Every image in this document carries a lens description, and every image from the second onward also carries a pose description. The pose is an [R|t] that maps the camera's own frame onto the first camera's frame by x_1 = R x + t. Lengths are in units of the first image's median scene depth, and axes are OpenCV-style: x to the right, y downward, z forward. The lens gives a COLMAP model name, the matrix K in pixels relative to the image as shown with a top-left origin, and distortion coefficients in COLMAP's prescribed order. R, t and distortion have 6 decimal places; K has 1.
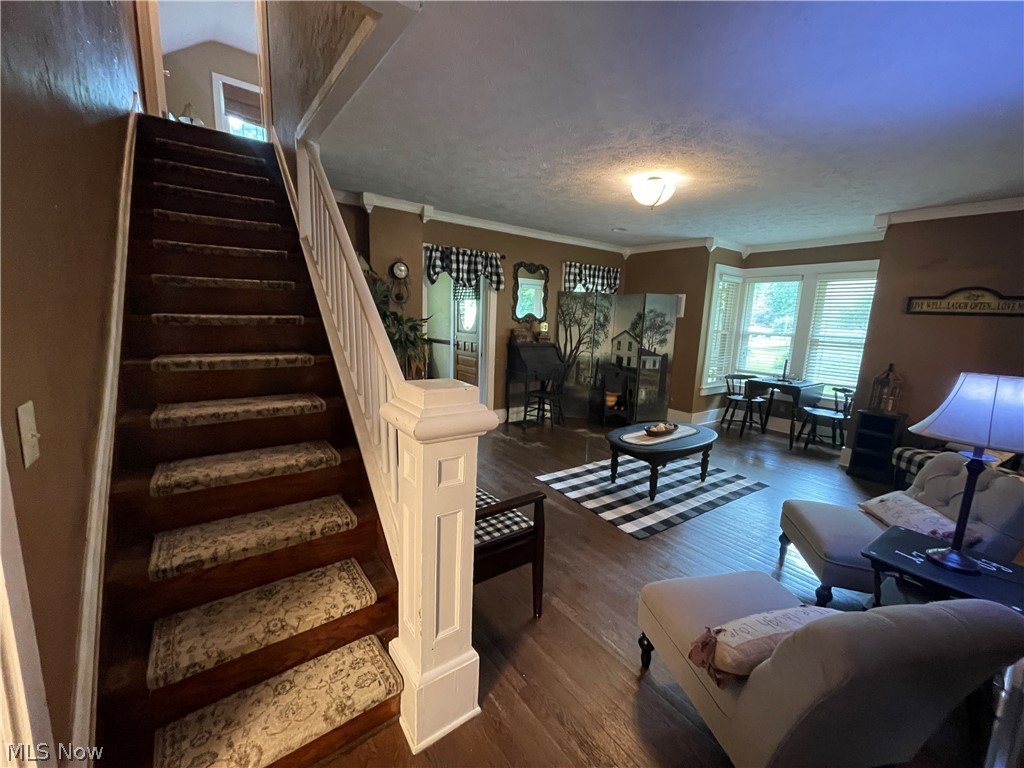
lens RADIAL K [[413.0, 0, 511.2], [0, 413.0, 386.2], [0, 0, 1]] dist [0.001664, -0.000727]
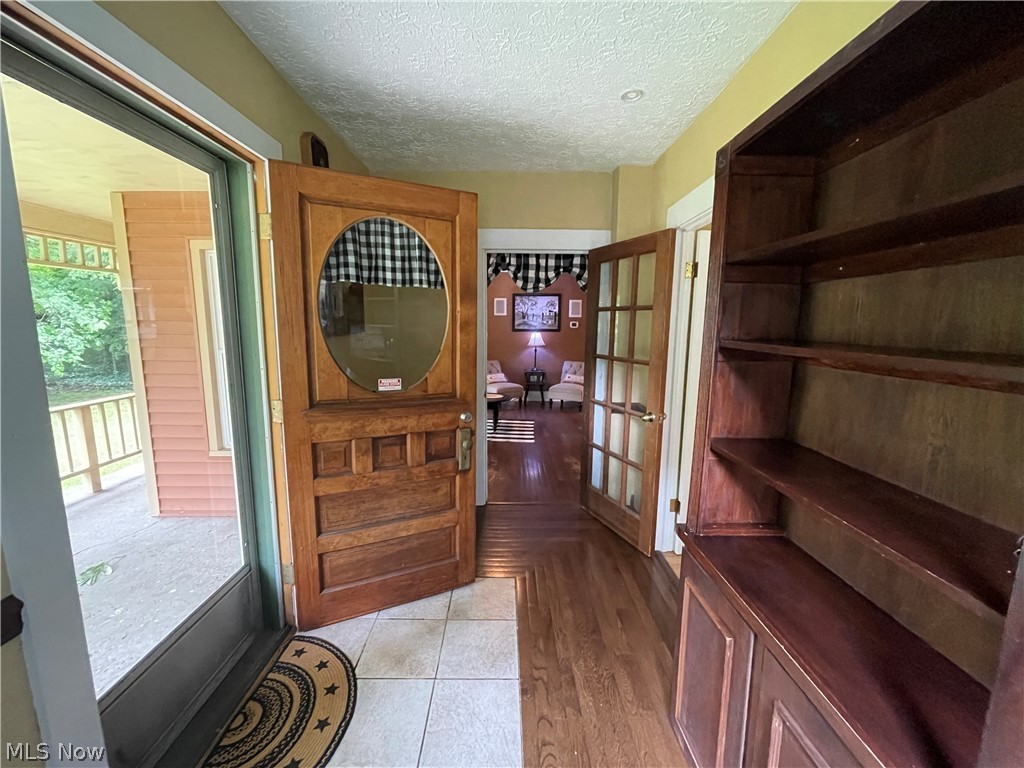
lens RADIAL K [[413.0, 0, 514.4], [0, 413.0, 383.4], [0, 0, 1]] dist [0.001664, -0.000727]
pose [[-0.820090, -0.126476, 0.558083, -0.412830], [0.060147, 0.950815, 0.303864, -0.255561], [-0.569065, 0.282763, -0.772146, 1.336125]]
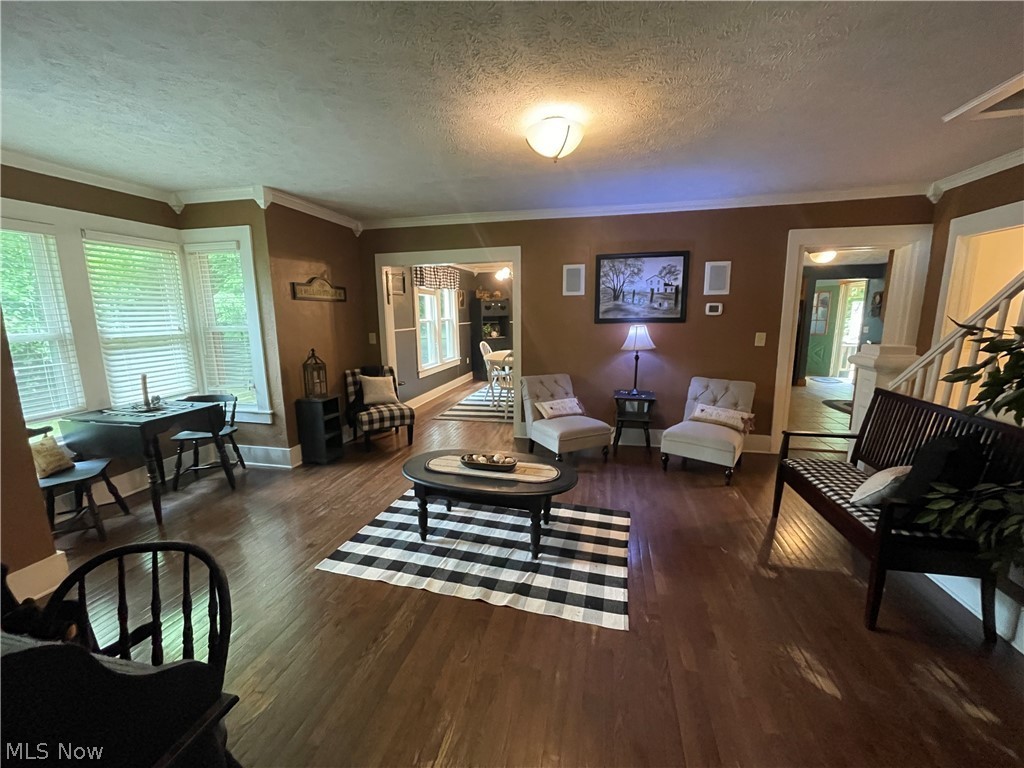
lens RADIAL K [[413.0, 0, 510.5], [0, 413.0, 383.2], [0, 0, 1]] dist [0.001664, -0.000727]
pose [[-0.658617, -0.158431, 0.735611, -0.112180], [0.118001, 0.943744, 0.308907, -0.157885], [-0.743169, 0.290254, -0.602870, 0.862193]]
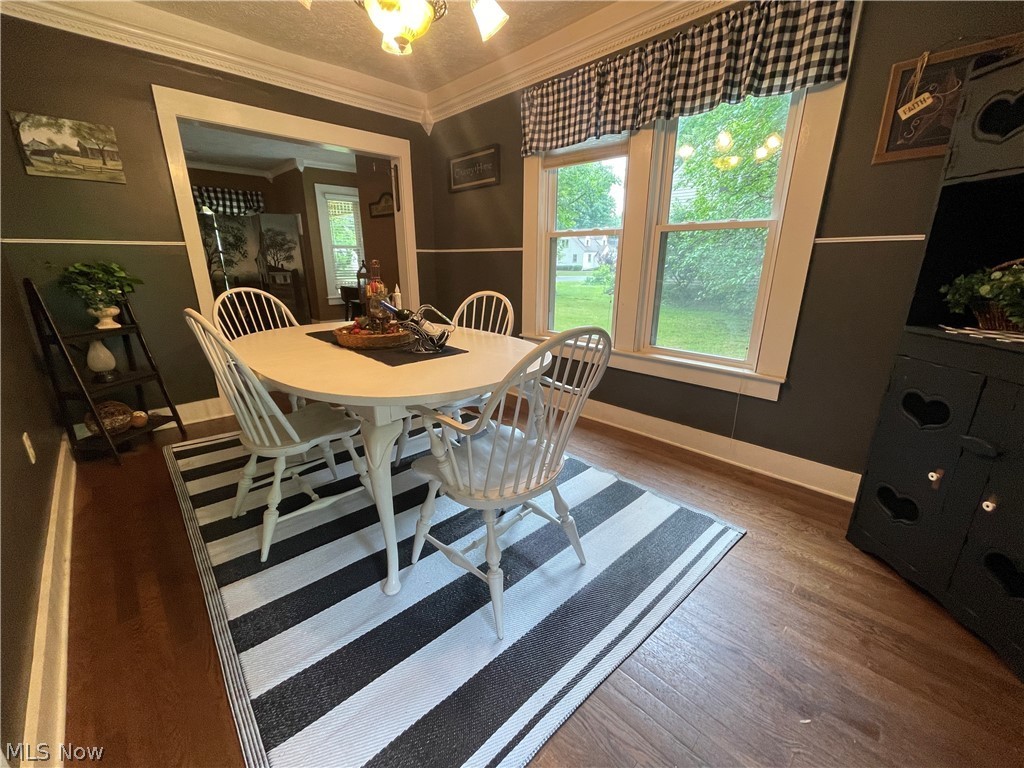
lens RADIAL K [[413.0, 0, 510.1], [0, 413.0, 384.3], [0, 0, 1]] dist [0.001664, -0.000727]
pose [[0.989102, -0.077511, 0.125175, 0.797414], [0.060846, 0.989398, 0.131866, 0.120778], [-0.134069, -0.122812, 0.983332, -0.231911]]
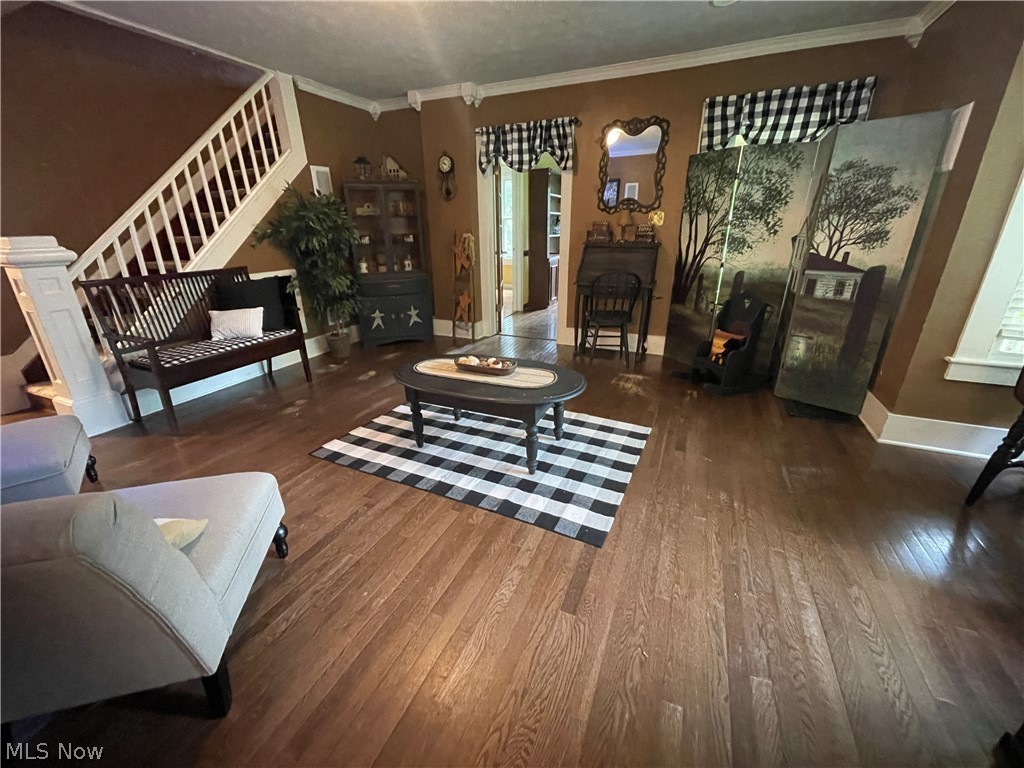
lens RADIAL K [[413.0, 0, 508.7], [0, 413.0, 381.8], [0, 0, 1]] dist [0.001664, -0.000727]
pose [[0.494470, 0.267143, -0.827124, 0.580316], [-0.120968, 0.963488, 0.238868, -0.018650], [0.860736, -0.018057, 0.508732, 0.442085]]
